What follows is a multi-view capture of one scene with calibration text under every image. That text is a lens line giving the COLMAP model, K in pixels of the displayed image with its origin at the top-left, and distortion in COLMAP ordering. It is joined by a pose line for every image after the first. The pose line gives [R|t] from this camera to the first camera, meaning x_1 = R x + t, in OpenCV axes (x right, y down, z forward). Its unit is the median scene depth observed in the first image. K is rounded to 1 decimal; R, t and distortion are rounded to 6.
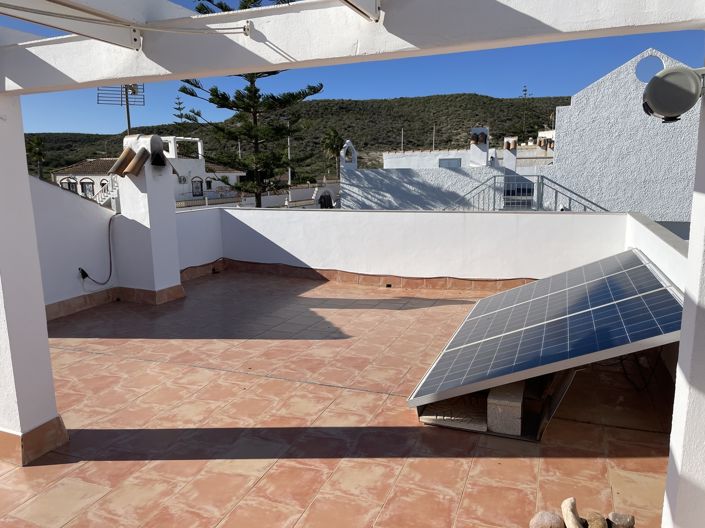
lens RADIAL K [[534.1, 0, 352.7], [0, 534.1, 265.3], [0, 0, 1]] dist [0.106536, -0.139677]
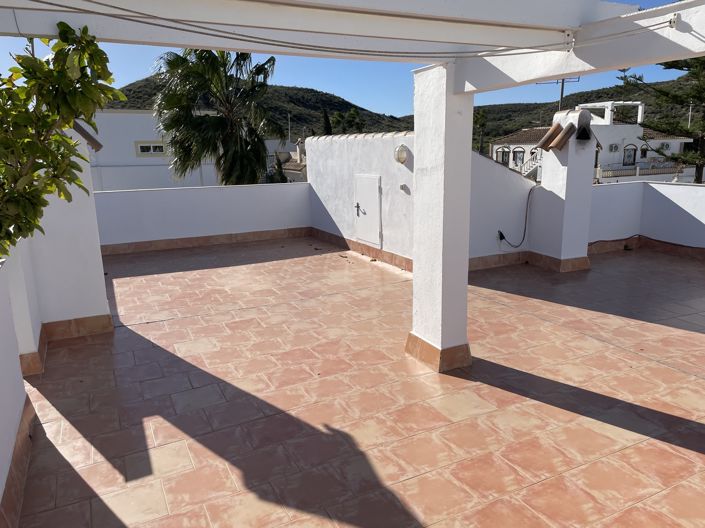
lens RADIAL K [[534.1, 0, 352.7], [0, 534.1, 265.3], [0, 0, 1]] dist [0.106536, -0.139677]
pose [[0.736590, 0.147807, -0.659991, 0.051295], [-0.109438, 0.989016, 0.099353, -0.002501], [0.667427, -0.000954, 0.744675, -0.090550]]
